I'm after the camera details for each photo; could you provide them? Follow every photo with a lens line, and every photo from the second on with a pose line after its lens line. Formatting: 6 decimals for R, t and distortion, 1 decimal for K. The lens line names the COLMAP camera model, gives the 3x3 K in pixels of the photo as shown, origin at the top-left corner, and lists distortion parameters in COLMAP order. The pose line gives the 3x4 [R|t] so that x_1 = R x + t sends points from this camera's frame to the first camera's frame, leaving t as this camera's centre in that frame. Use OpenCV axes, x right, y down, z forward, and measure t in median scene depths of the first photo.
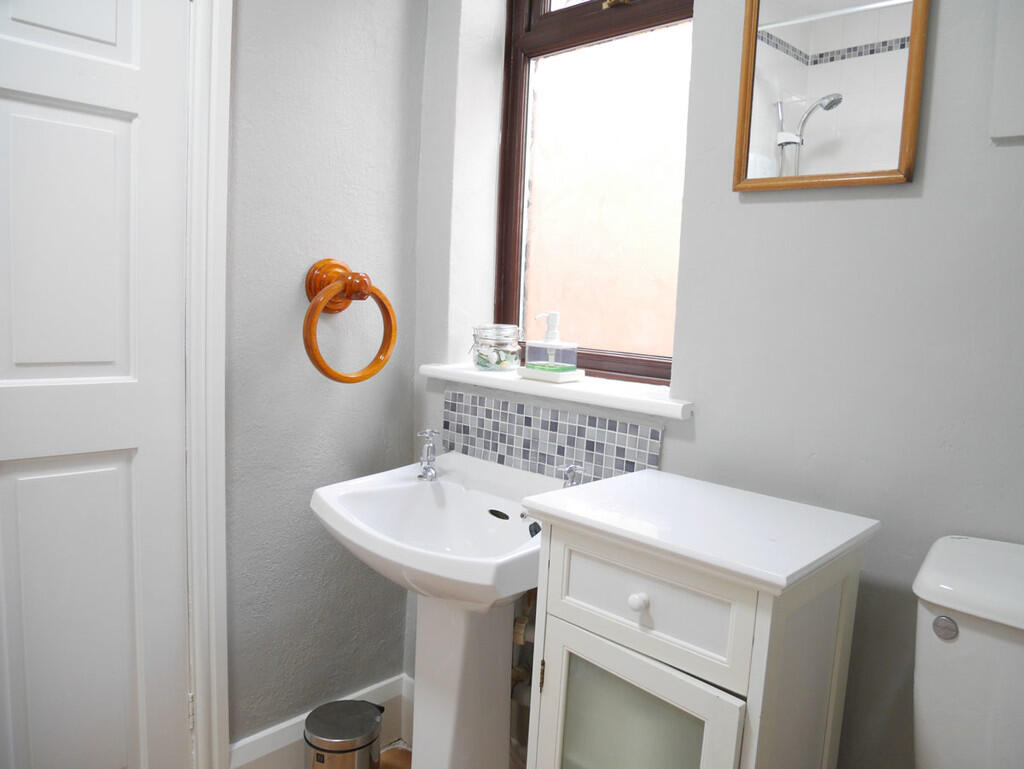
lens RADIAL K [[726.9, 0, 512.0], [0, 726.9, 384.5], [0, 0, 1]] dist [-0.099565, 0.039616]
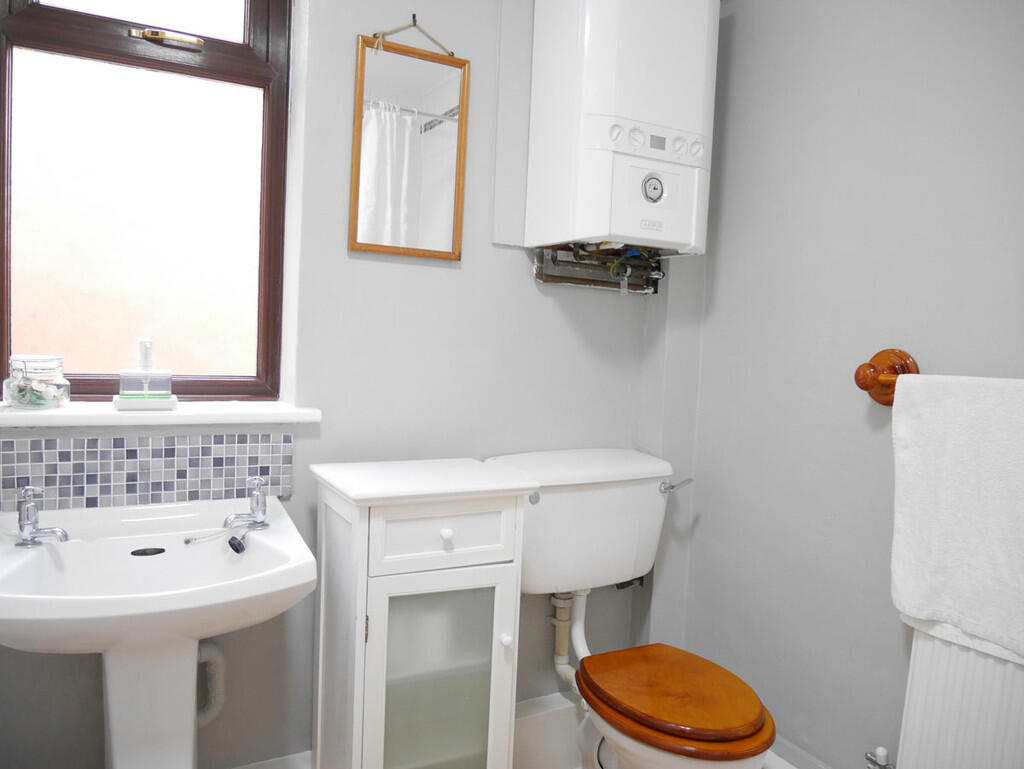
lens RADIAL K [[726.9, 0, 512.0], [0, 726.9, 384.5], [0, 0, 1]] dist [-0.099565, 0.039616]
pose [[0.303368, -0.092377, 0.948385, -0.725856], [0.085733, 0.993899, 0.069386, -0.064688], [-0.949009, 0.060259, 0.309437, 0.226159]]
